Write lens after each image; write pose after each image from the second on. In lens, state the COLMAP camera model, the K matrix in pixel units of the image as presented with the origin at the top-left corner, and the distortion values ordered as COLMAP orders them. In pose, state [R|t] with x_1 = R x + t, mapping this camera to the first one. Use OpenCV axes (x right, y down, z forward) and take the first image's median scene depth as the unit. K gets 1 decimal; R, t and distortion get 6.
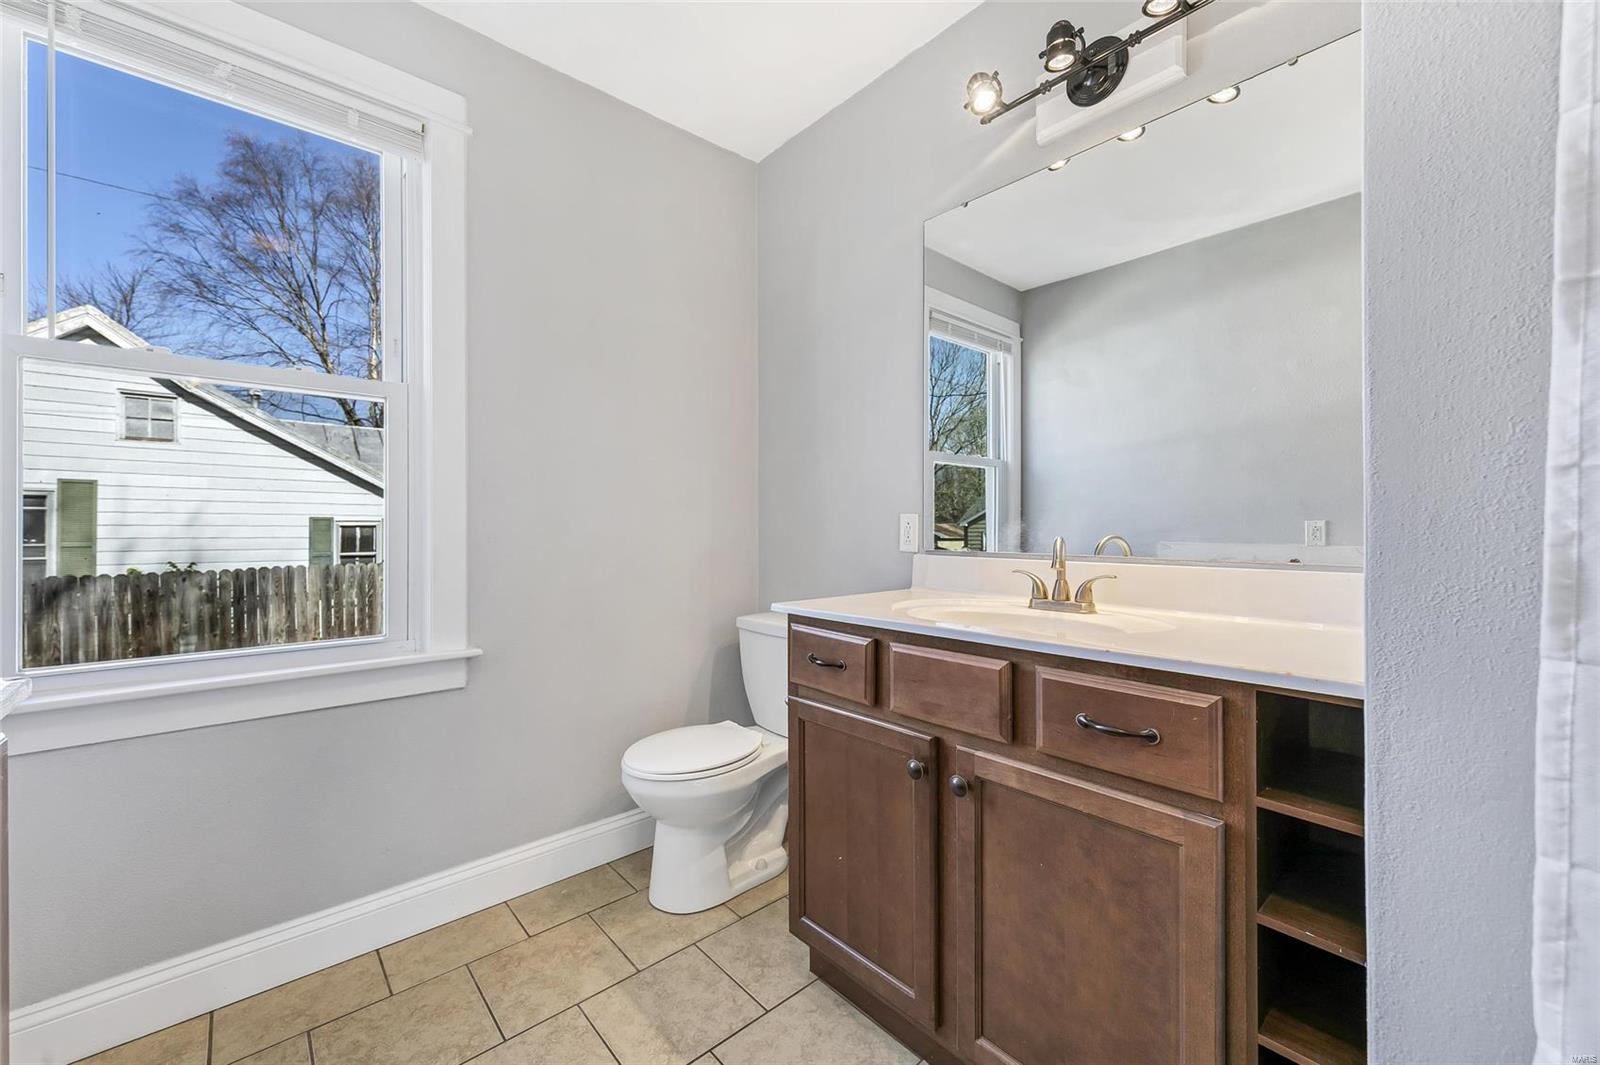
lens RADIAL K [[637.1, 0, 804.5], [0, 637.1, 533.2], [0, 0, 1]] dist [0.007300, -0.000254]
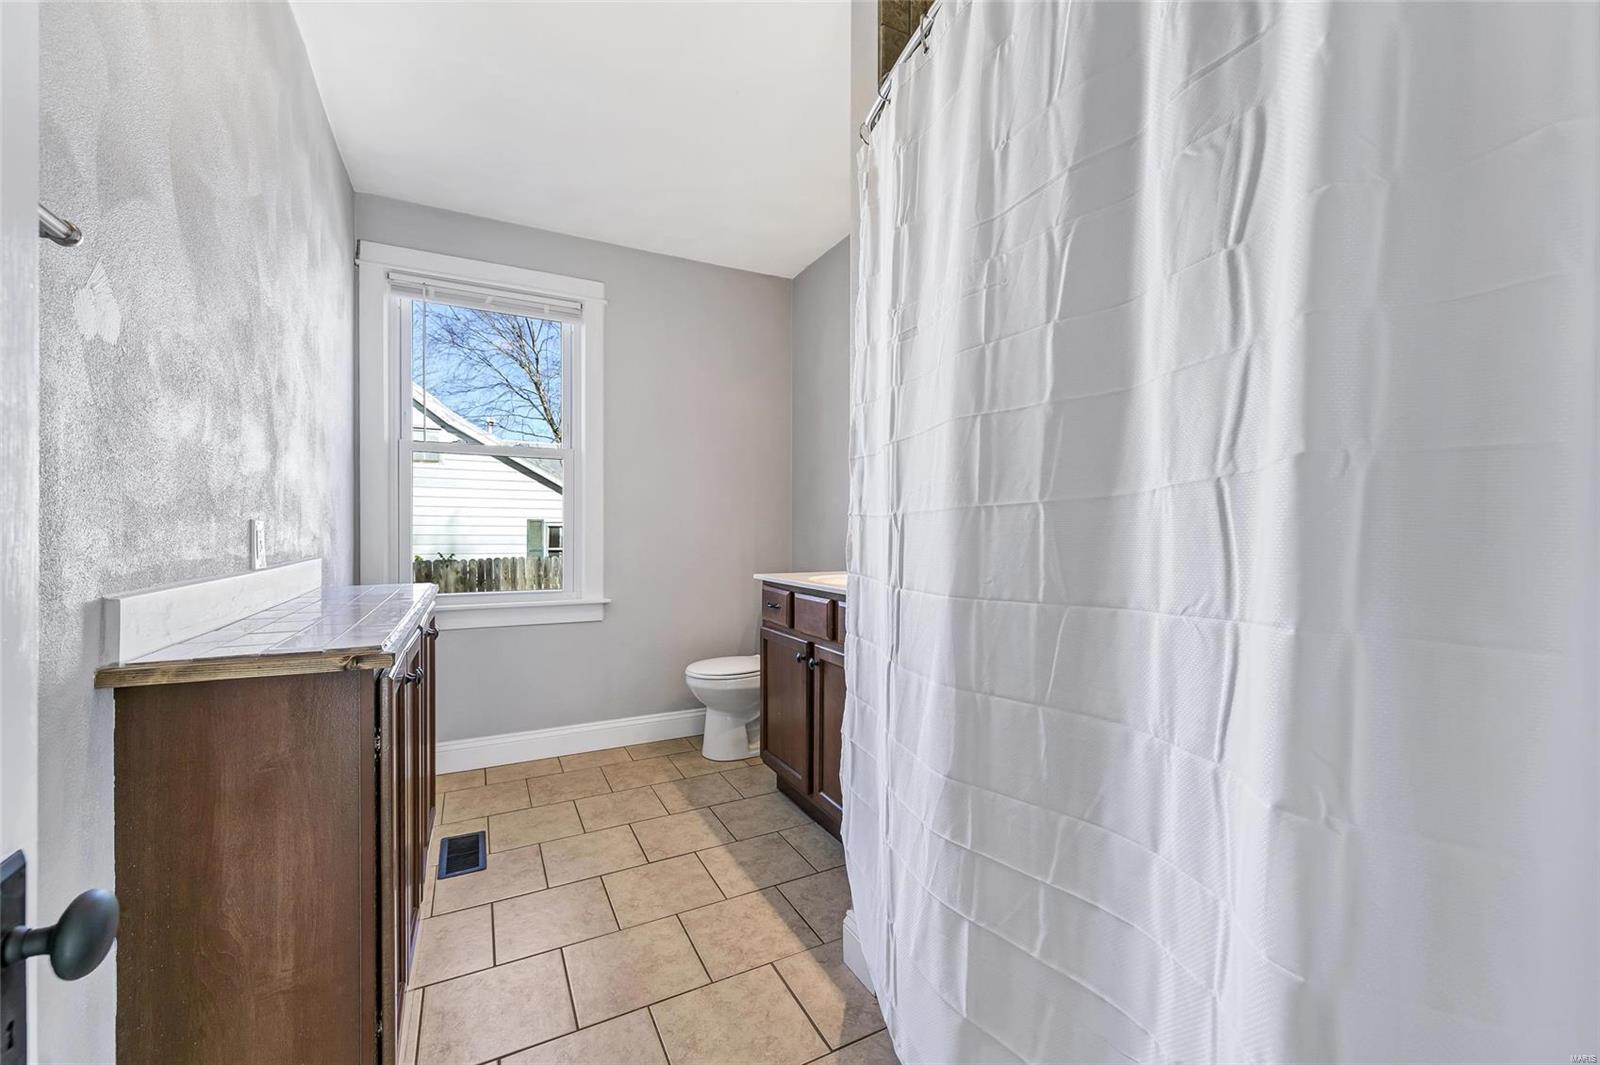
lens RADIAL K [[637.1, 0, 804.7], [0, 637.1, 539.2], [0, 0, 1]] dist [0.007300, -0.000254]
pose [[0.969260, 0.006117, -0.245961, 0.080955], [-0.003821, 0.999945, 0.009814, -0.000114], [0.246008, -0.008573, 0.969230, -0.103653]]
